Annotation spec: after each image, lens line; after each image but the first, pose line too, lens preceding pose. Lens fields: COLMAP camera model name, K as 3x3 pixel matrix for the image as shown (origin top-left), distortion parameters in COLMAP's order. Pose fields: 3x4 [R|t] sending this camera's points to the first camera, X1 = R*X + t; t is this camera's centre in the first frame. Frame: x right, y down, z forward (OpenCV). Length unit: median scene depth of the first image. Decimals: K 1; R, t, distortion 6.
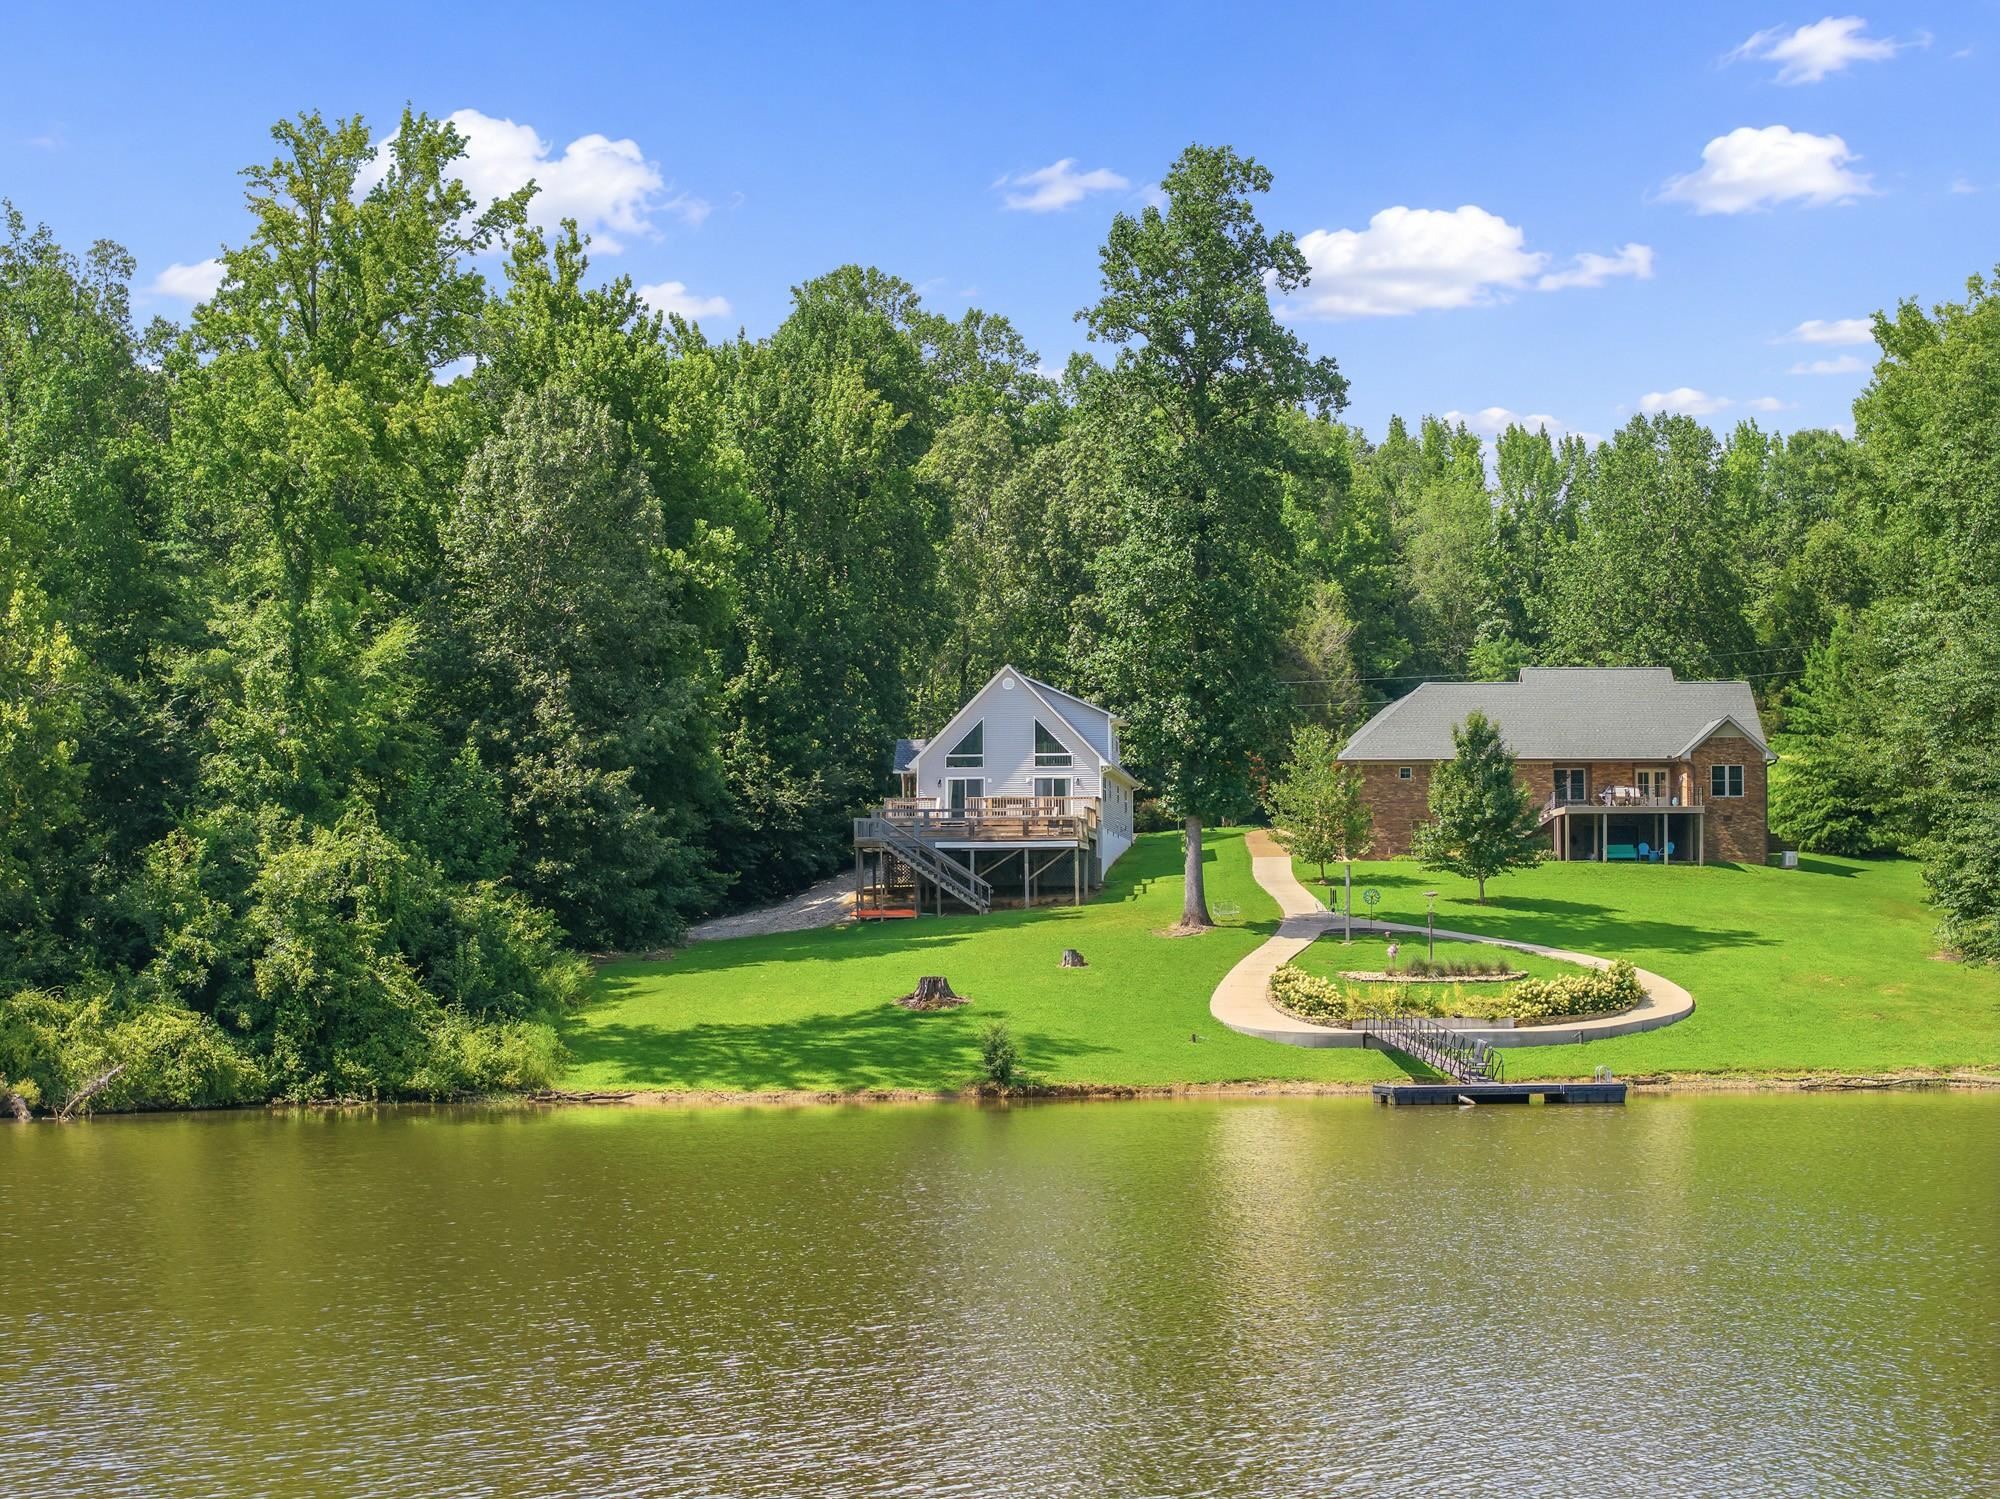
lens RADIAL K [[4088.2, 0, 999.1], [0, 4088.2, 834.3], [0, 0, 1]] dist [-0.182315, 0.317879]
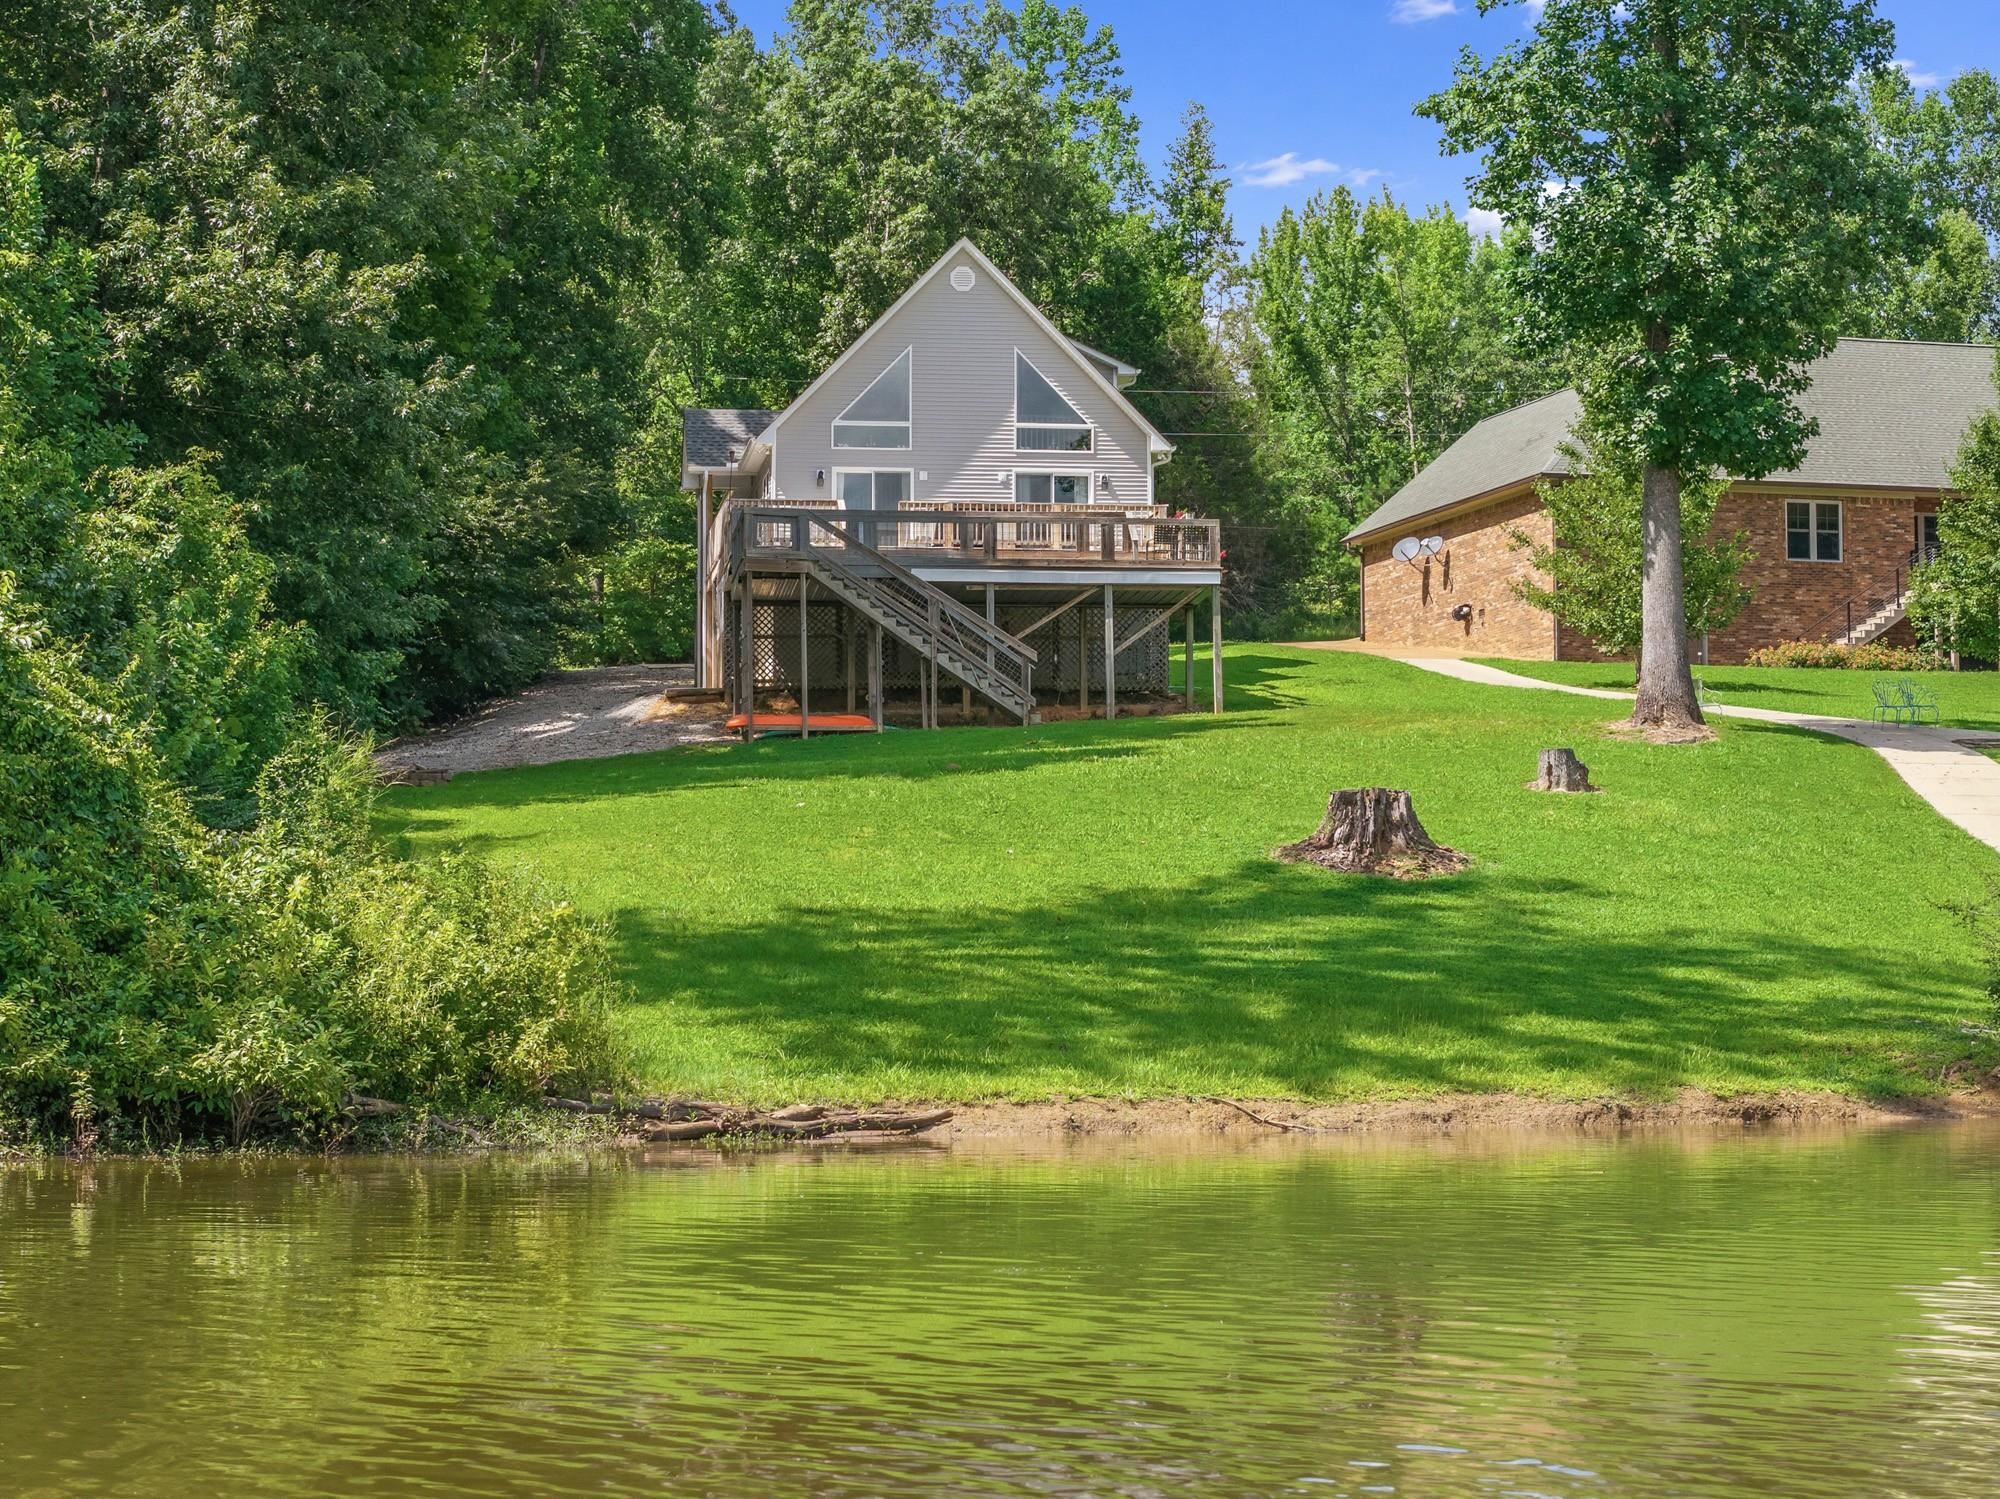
lens RADIAL K [[4018.4, 0, 1087.5], [0, 4018.4, 877.3], [0, 0, 1]] dist [-0.154592, -0.001962]
pose [[0.964597, 0.009798, 0.263546, -0.127399], [-0.009616, 0.999952, -0.001981, 0.041256], [-0.263552, -0.000623, 0.964645, 0.628972]]
